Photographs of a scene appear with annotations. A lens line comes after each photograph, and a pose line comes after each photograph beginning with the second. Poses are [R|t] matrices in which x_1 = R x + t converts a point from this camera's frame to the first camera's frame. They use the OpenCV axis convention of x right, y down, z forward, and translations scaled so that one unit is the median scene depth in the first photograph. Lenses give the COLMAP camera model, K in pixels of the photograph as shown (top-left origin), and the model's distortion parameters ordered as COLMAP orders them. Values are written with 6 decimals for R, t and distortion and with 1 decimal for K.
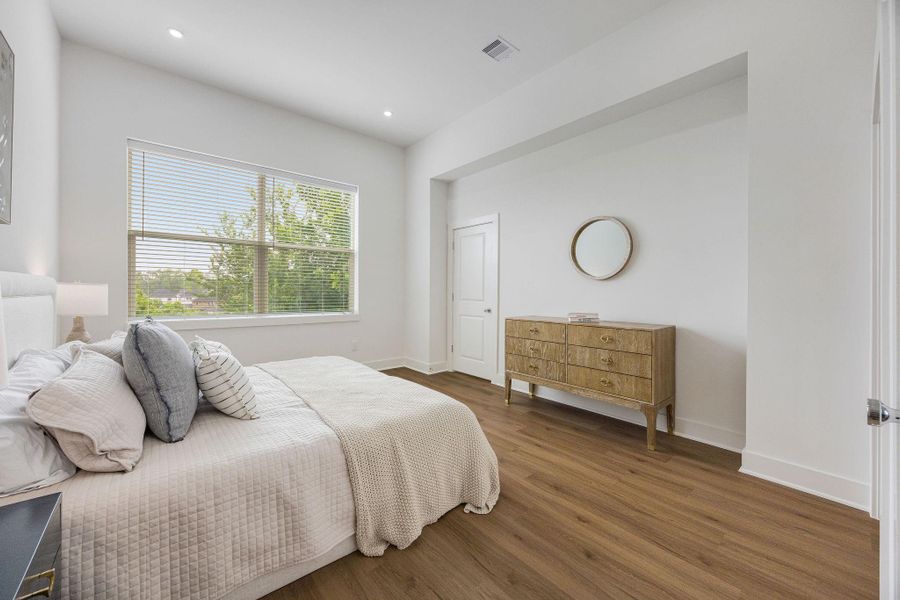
lens RADIAL K [[344.3, 0, 442.2], [0, 344.3, 290.2], [0, 0, 1]] dist [-0.003889, 0.000049]
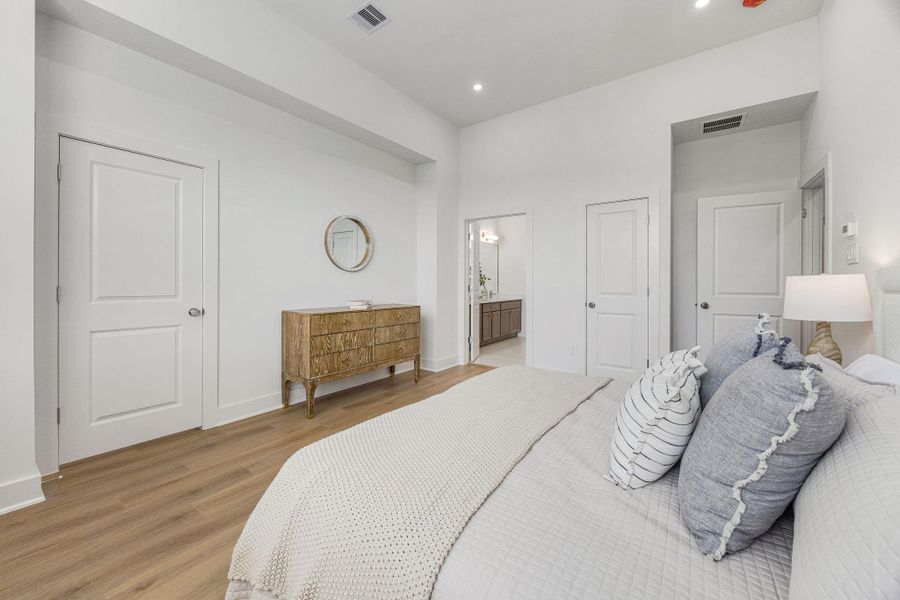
lens RADIAL K [[350.0, 0, 446.2], [0, 350.0, 281.9], [0, 0, 1]] dist [-0.001015, 0.000000]
pose [[-0.232163, -0.009480, 0.972631, -0.763753], [-0.012399, 0.999900, 0.006786, -0.005654], [-0.972598, -0.010484, -0.232257, 0.977814]]
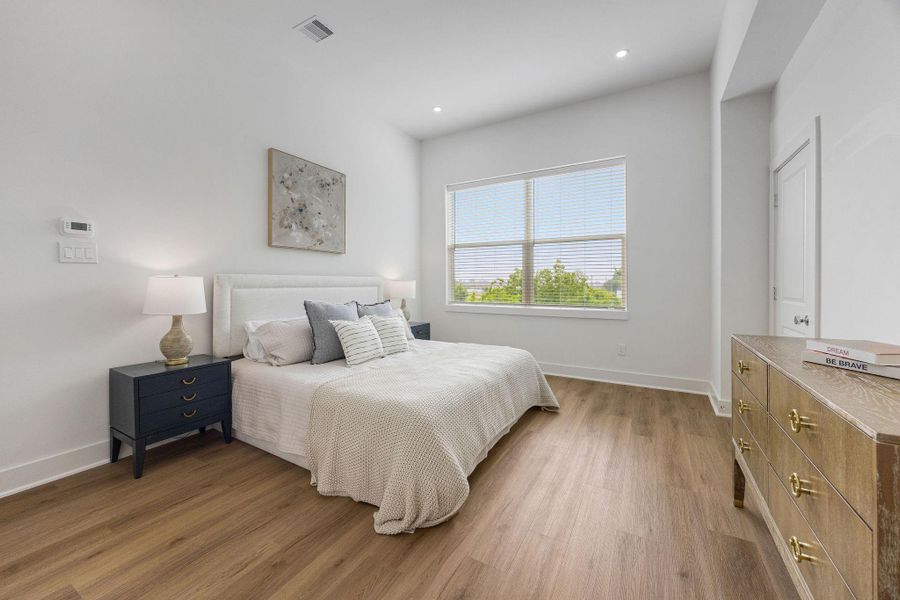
lens RADIAL K [[350.0, 0, 446.2], [0, 350.0, 281.9], [0, 0, 1]] dist [-0.001015, 0.000000]
pose [[0.340860, -0.012504, -0.940031, 0.574943], [0.003566, 0.999922, -0.012008, 0.008856], [0.940107, 0.000741, 0.340878, 0.472609]]
